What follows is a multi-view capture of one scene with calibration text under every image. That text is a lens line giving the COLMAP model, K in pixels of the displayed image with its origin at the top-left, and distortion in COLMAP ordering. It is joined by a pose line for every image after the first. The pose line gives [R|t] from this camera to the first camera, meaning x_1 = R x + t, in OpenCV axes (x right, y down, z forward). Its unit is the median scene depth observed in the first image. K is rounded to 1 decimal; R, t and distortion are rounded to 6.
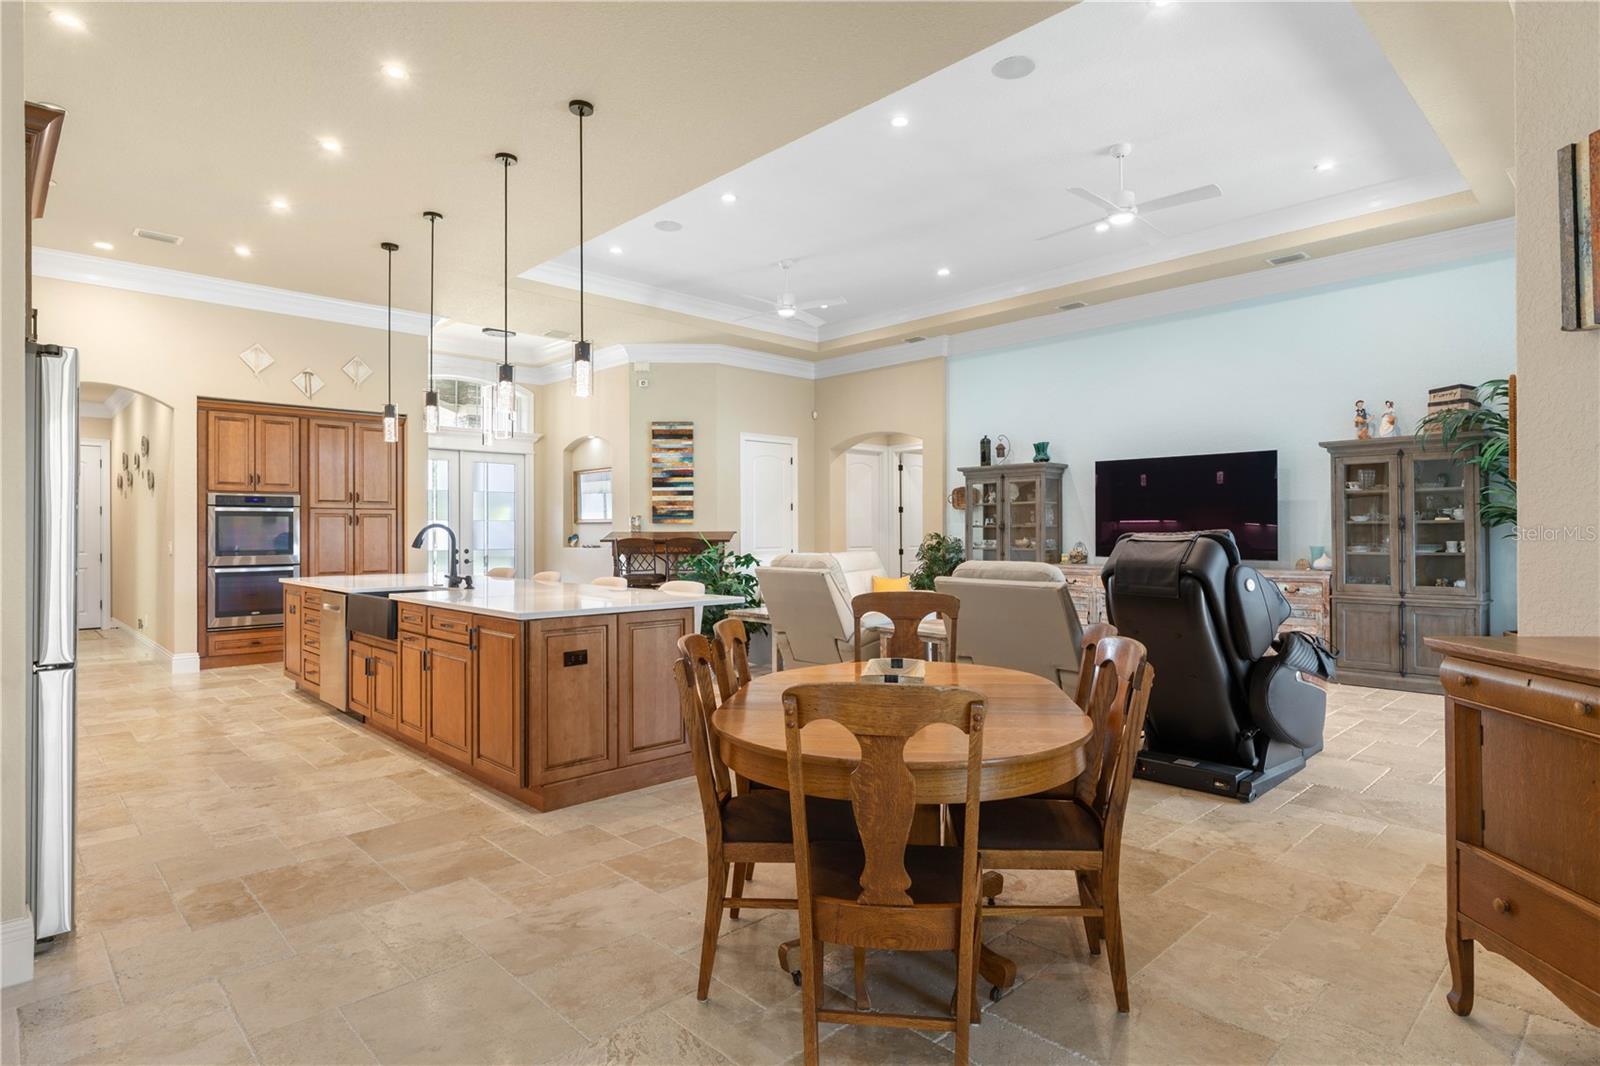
lens RADIAL K [[849.6, 0, 814.3], [0, 849.6, 525.5], [0, 0, 1]] dist [0.000067, -0.001145]
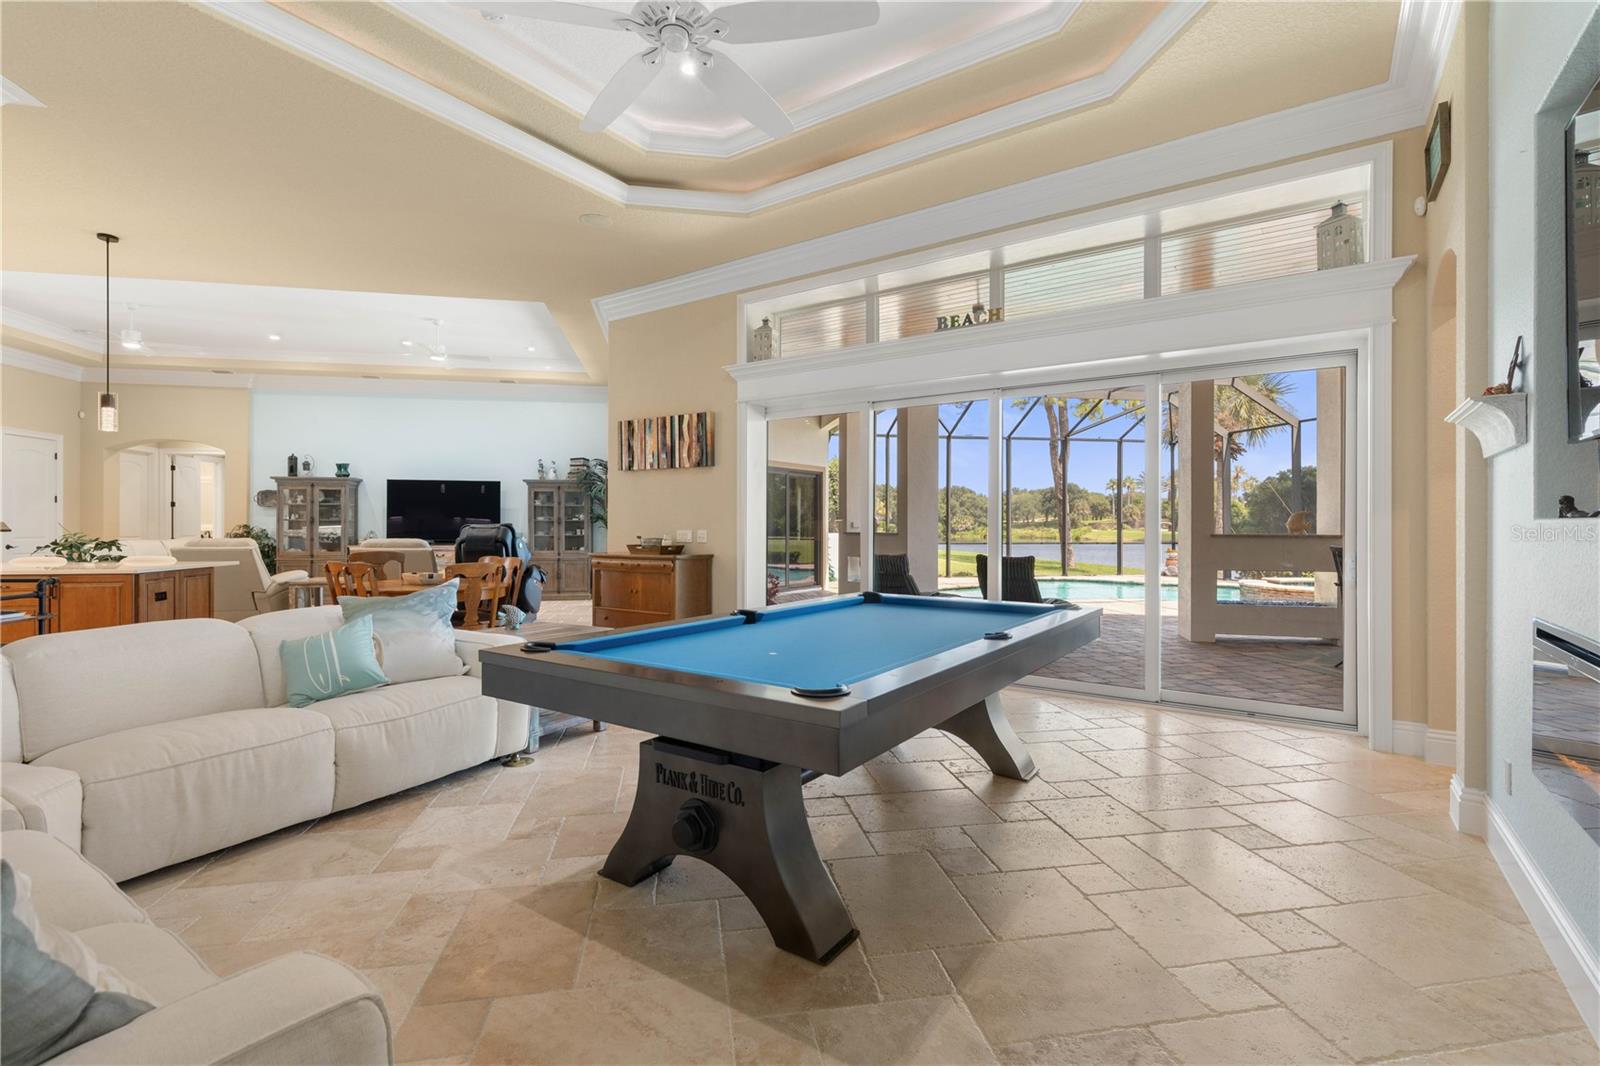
lens RADIAL K [[721.5, 0, 812.5], [0, 721.5, 535.3], [0, 0, 1]] dist [0.003802, 0.001031]
pose [[0.553702, -0.006431, 0.832690, -0.368678], [-0.010307, 0.999841, 0.014576, 0.000295], [-0.832651, -0.016654, 0.553548, -0.421311]]
